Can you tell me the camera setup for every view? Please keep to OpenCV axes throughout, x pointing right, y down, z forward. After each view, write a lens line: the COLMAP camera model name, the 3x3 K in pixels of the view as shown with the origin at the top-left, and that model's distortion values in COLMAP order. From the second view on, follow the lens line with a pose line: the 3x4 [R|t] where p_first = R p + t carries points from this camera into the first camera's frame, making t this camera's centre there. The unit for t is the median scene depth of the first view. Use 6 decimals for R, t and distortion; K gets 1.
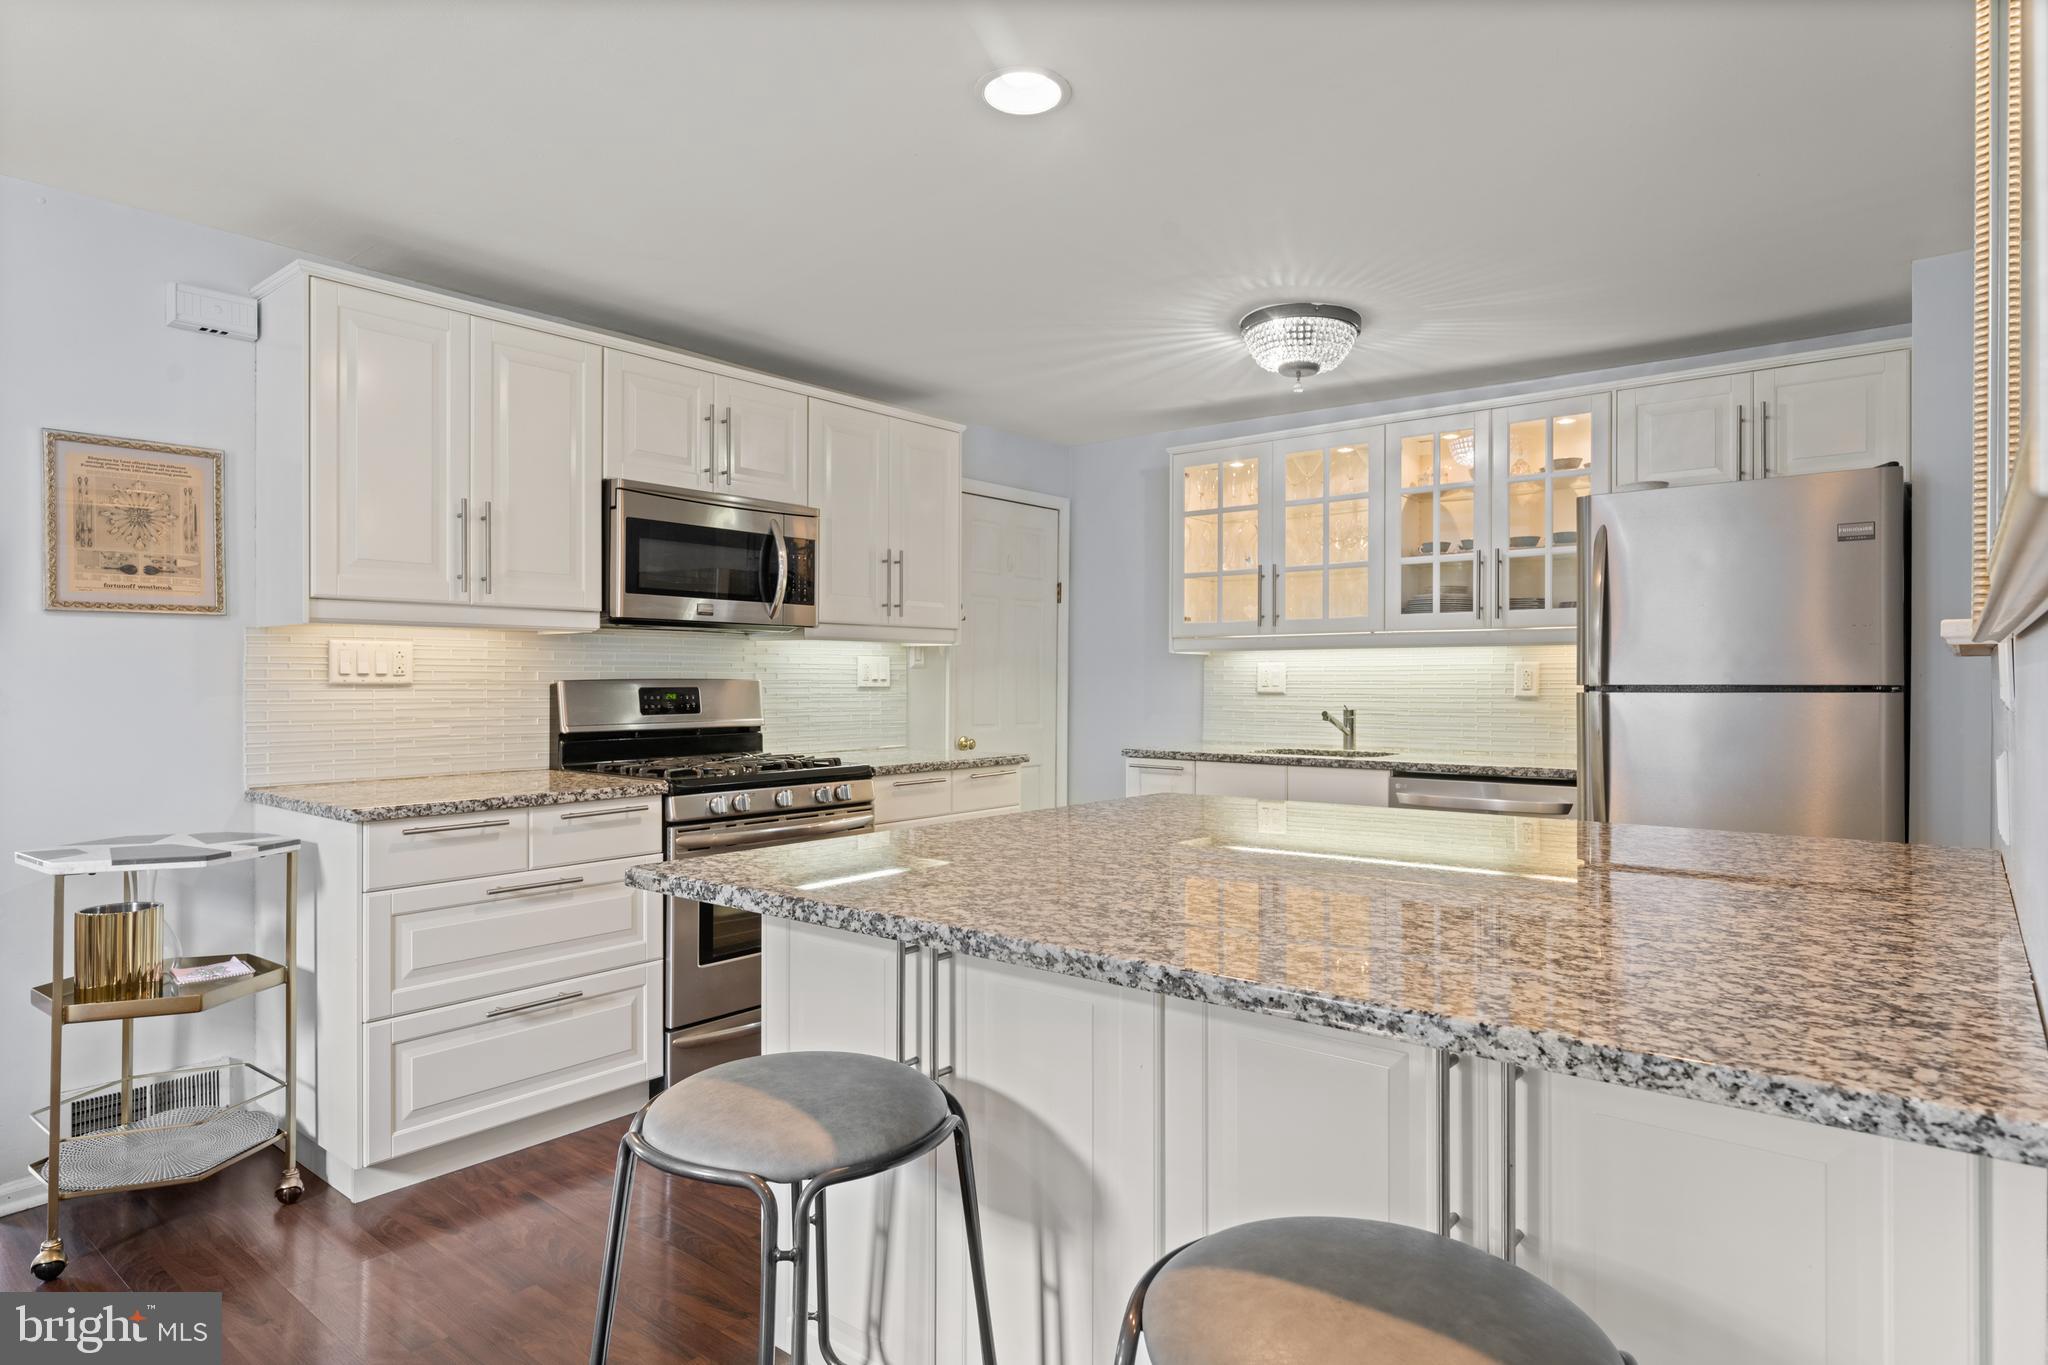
lens RADIAL K [[1150.5, 0, 1016.8], [0, 1150.5, 680.2], [0, 0, 1]] dist [-0.002886, 0.000478]
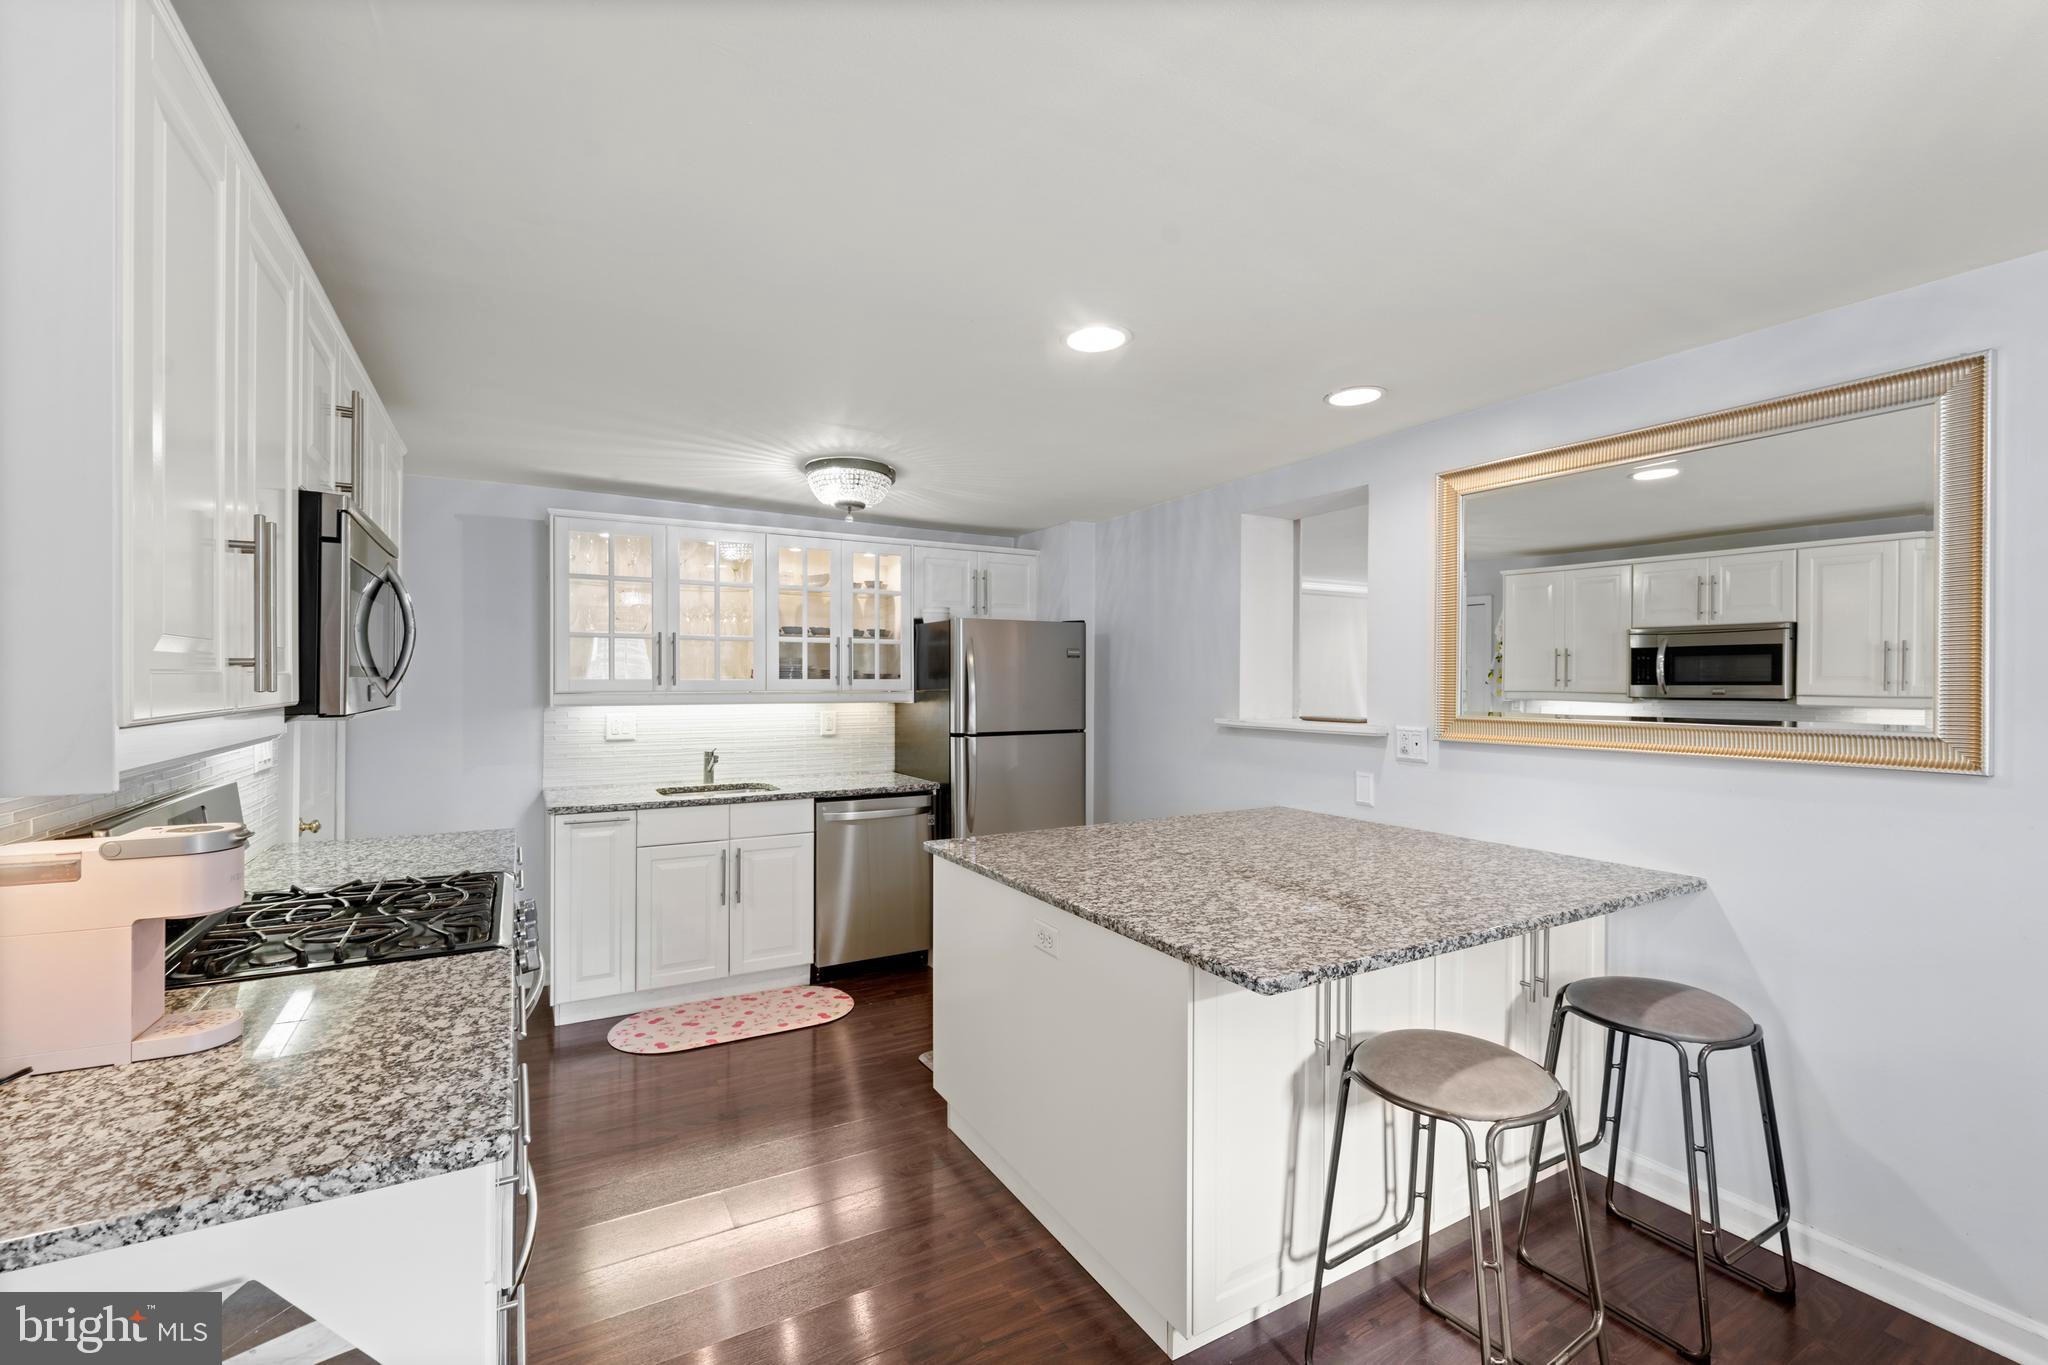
lens RADIAL K [[878.4, 0, 1027.9], [0, 878.4, 681.3], [0, 0, 1]] dist [-0.001302, 0.000636]
pose [[0.355284, -0.001084, 0.934758, -0.765516], [-0.005112, 0.999982, 0.003103, -0.088086], [-0.934745, -0.005881, 0.355272, 0.547987]]
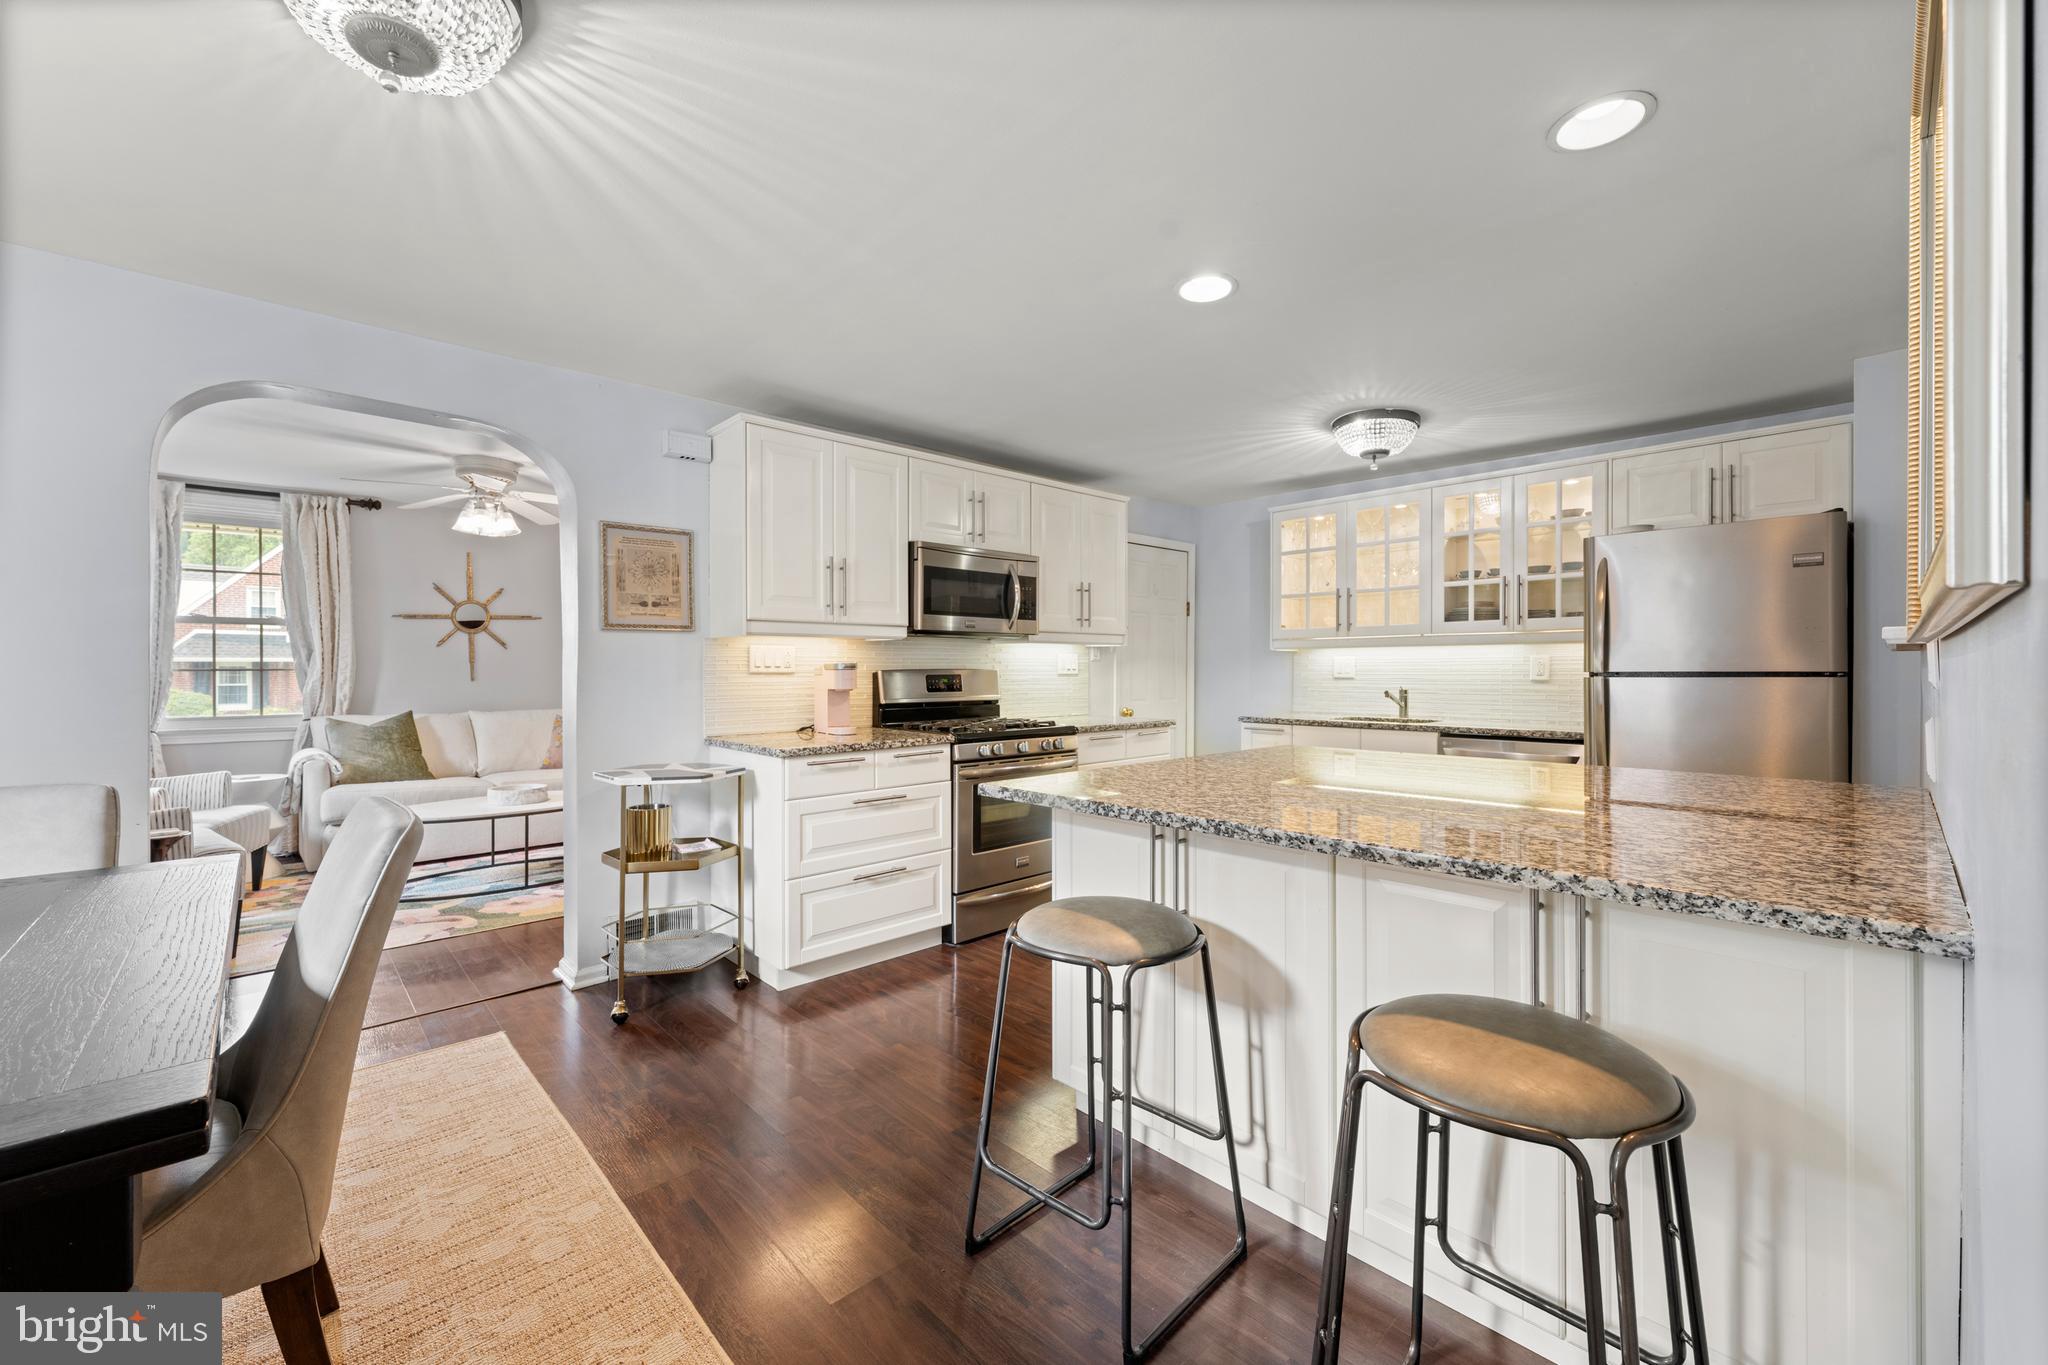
lens RADIAL K [[814.4, 0, 1017.8], [0, 814.4, 671.1], [0, 0, 1]] dist [-0.001301, 0.000601]
pose [[0.991157, -0.001888, -0.132684, -0.078054], [0.002223, 0.999995, 0.002382, -0.000940], [0.132678, -0.002656, 0.991156, -0.090748]]
